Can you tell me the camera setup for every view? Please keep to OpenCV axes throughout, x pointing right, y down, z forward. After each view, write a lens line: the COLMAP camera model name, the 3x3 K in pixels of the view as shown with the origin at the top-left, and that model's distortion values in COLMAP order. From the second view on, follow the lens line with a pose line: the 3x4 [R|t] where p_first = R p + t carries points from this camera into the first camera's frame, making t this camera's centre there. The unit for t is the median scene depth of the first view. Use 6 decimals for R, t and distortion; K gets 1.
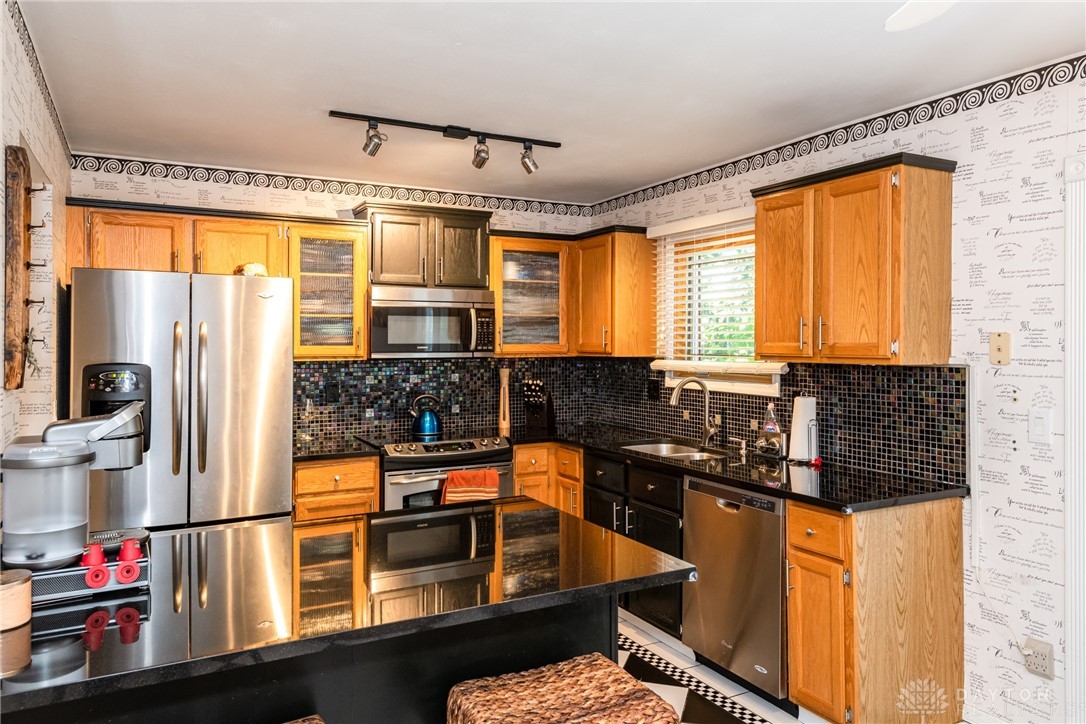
lens RADIAL K [[749.5, 0, 534.0], [0, 749.5, 338.4], [0, 0, 1]] dist [0.029688, -0.004336]
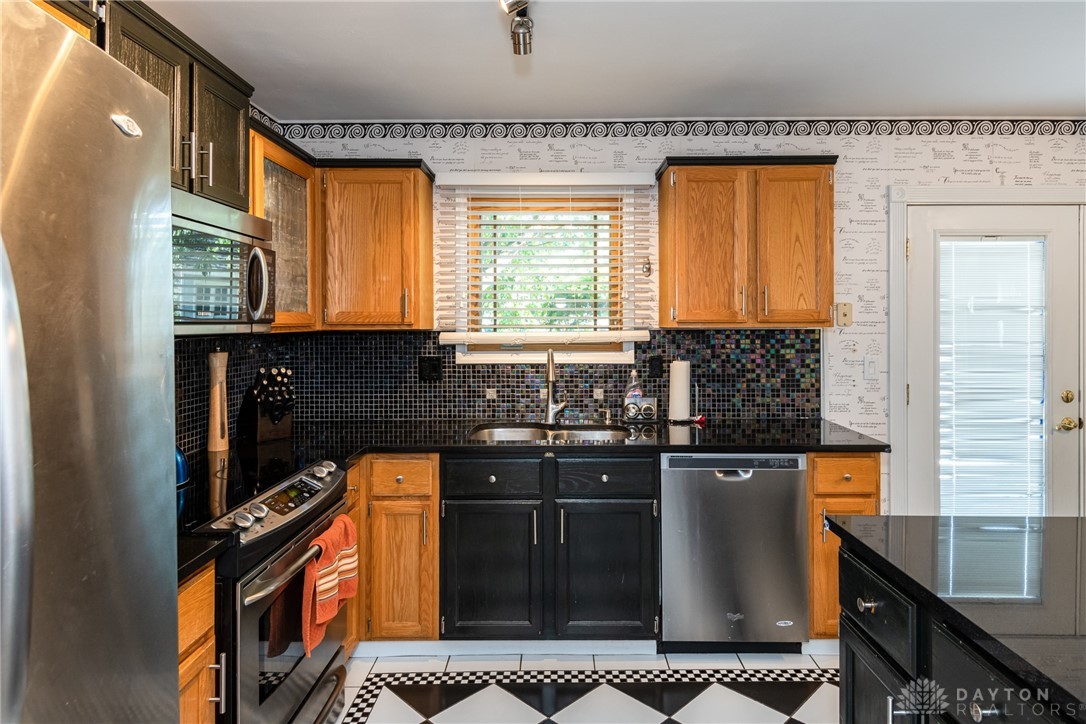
lens RADIAL K [[618.0, 0, 556.3], [0, 618.0, 324.4], [0, 0, 1]] dist [0.053686, -0.044988]
pose [[0.469066, -0.003082, 0.883158, -0.546071], [-0.000831, 0.999992, 0.003931, 0.023612], [-0.883163, -0.002578, 0.469060, 0.794481]]
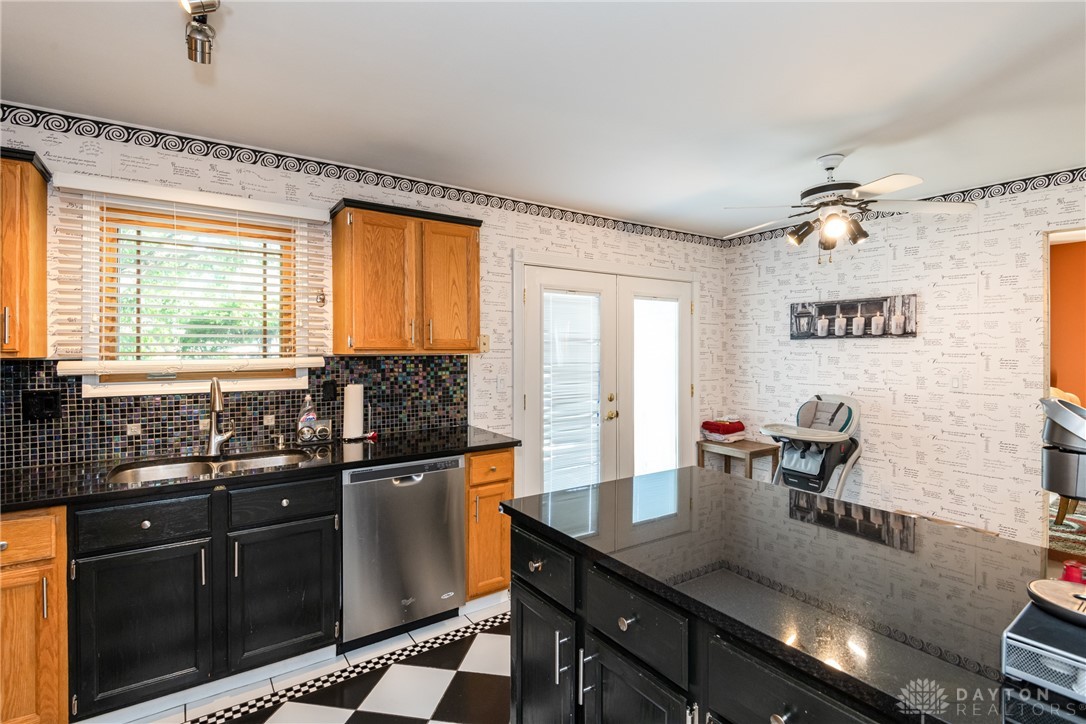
lens RADIAL K [[517.6, 0, 547.8], [0, 517.6, 348.8], [0, 0, 1]] dist [0.027842, -0.025441]
pose [[-0.122135, 0.001164, 0.992513, -0.532626], [-0.001788, 0.999997, -0.001393, 0.023295], [-0.992512, -0.001945, -0.122133, 0.854039]]
